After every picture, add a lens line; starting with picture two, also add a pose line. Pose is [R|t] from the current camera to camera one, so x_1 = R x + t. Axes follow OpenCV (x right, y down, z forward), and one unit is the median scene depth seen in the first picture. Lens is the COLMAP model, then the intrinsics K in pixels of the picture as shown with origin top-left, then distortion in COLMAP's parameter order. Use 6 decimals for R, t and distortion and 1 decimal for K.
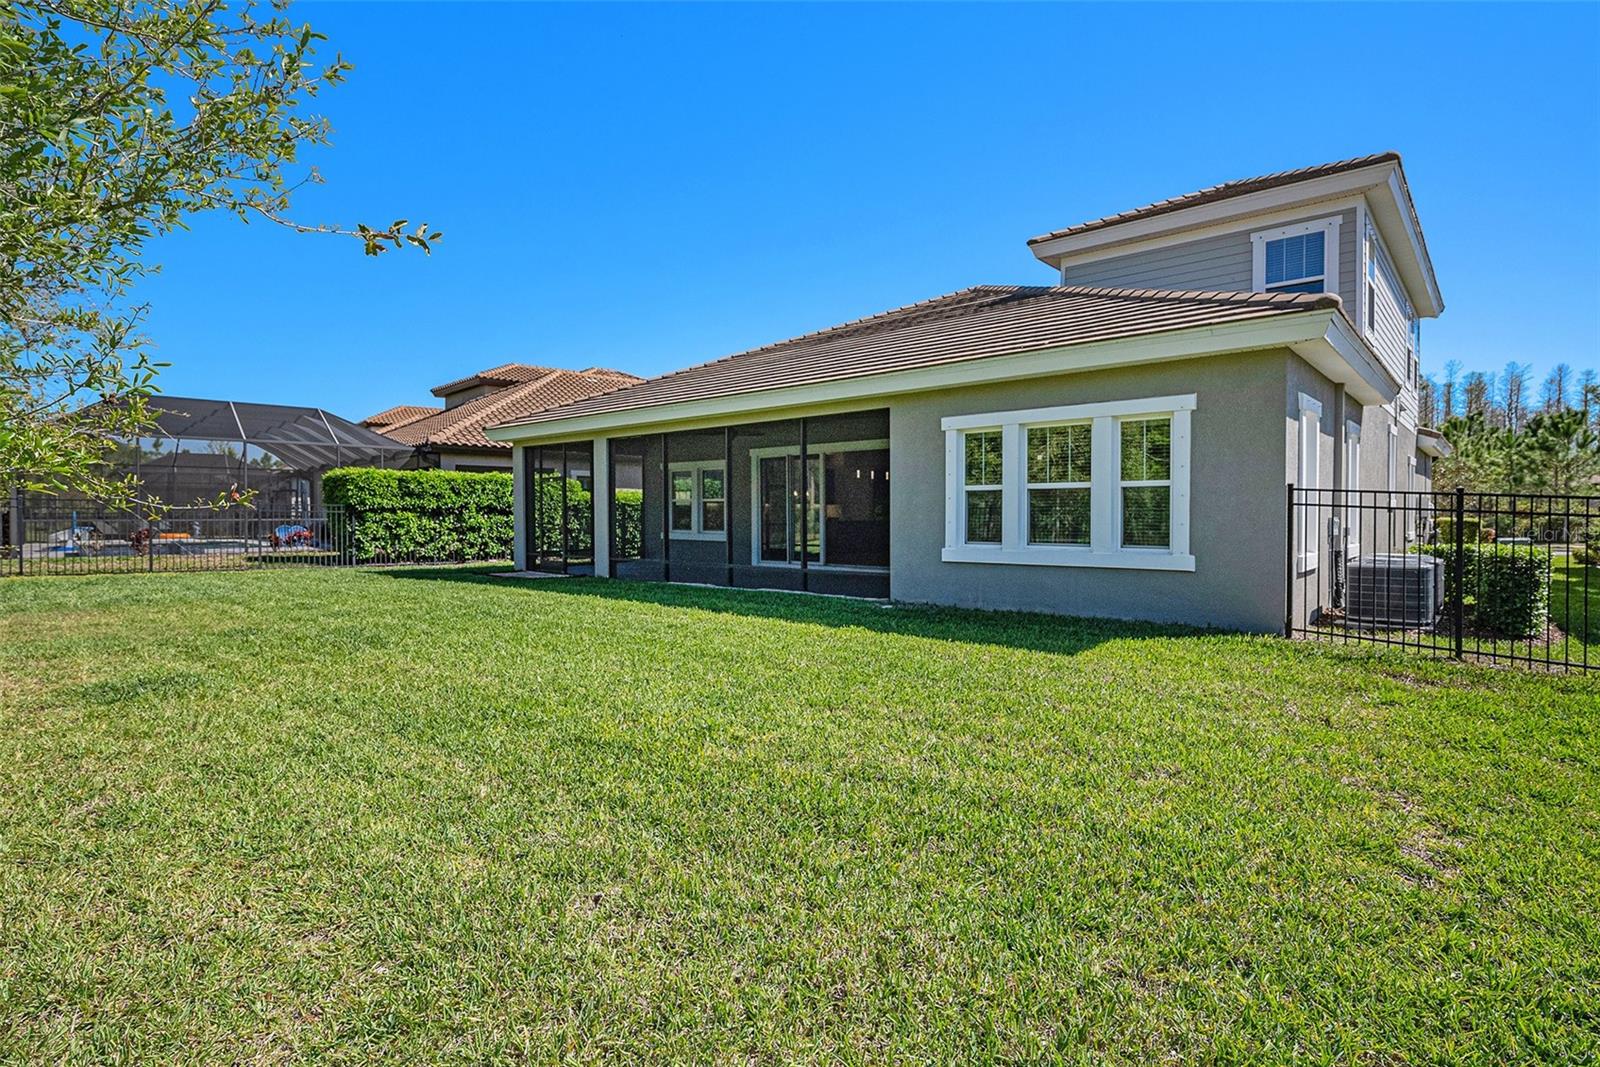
lens RADIAL K [[807.5, 0, 796.6], [0, 807.5, 531.2], [0, 0, 1]] dist [0.001849, 0.000890]
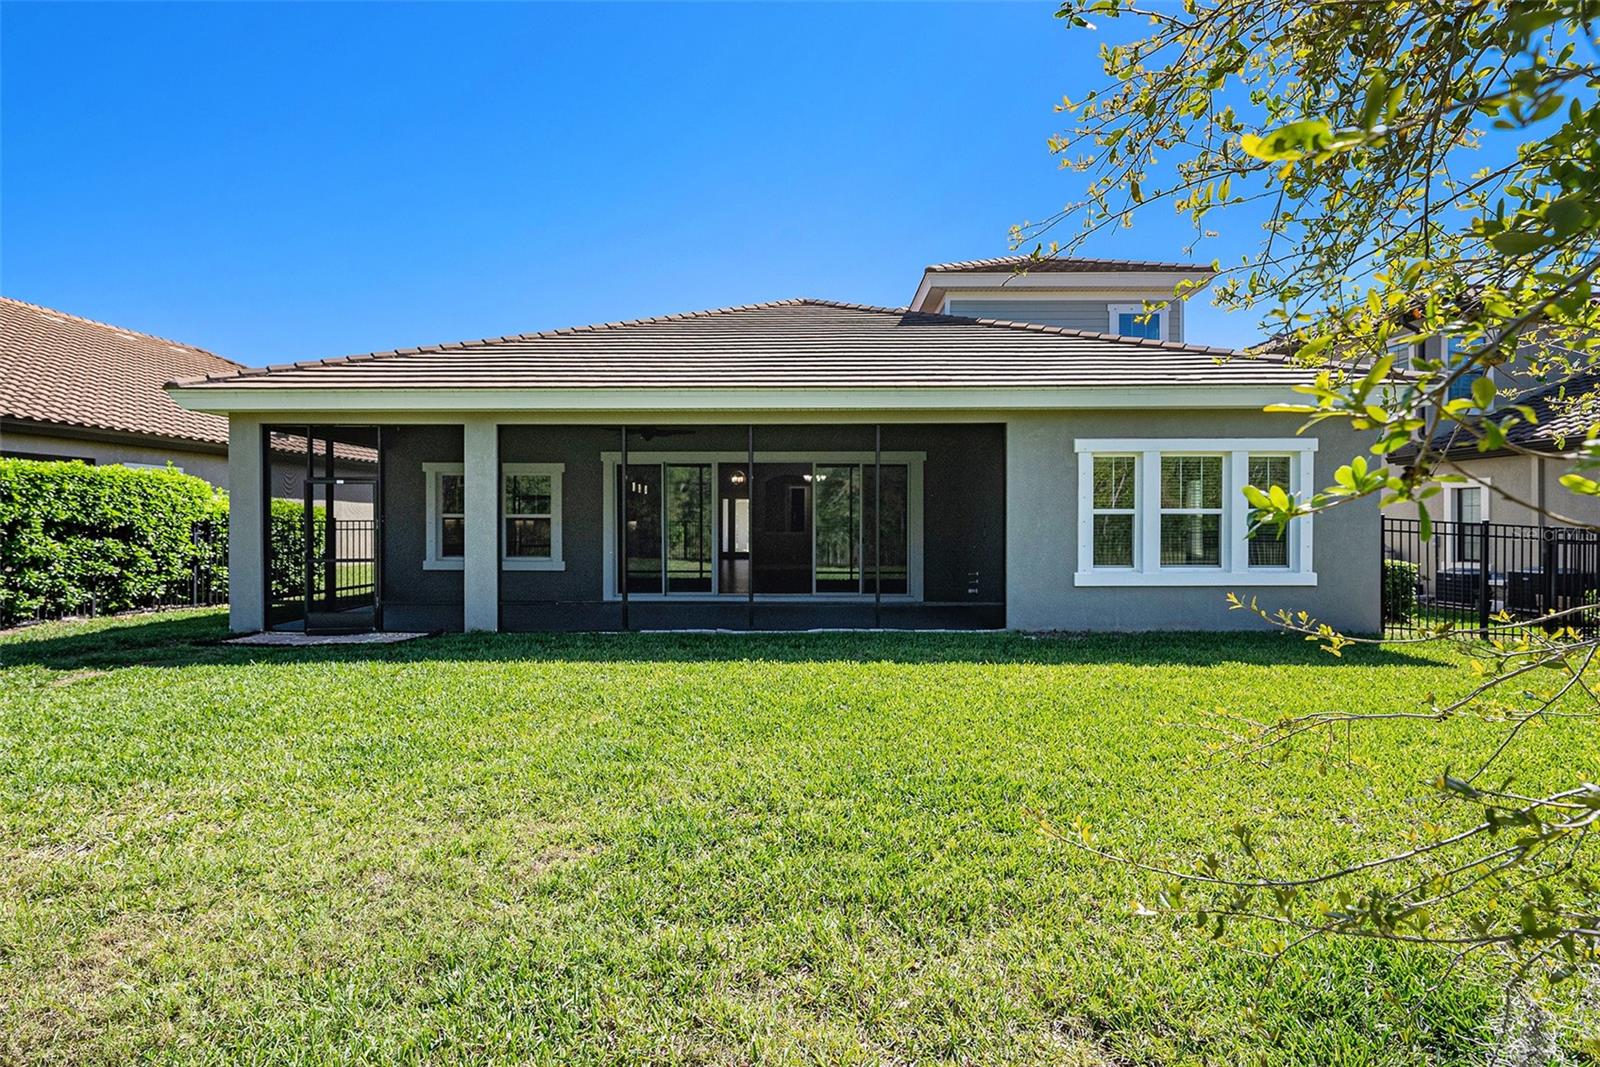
lens RADIAL K [[807.5, 0, 801.3], [0, 807.5, 529.6], [0, 0, 1]] dist [0.001849, 0.000890]
pose [[0.756614, -0.001324, 0.653860, -0.680603], [0.013049, 0.999829, -0.013075, -0.021387], [-0.653731, 0.018425, 0.756502, 0.450065]]
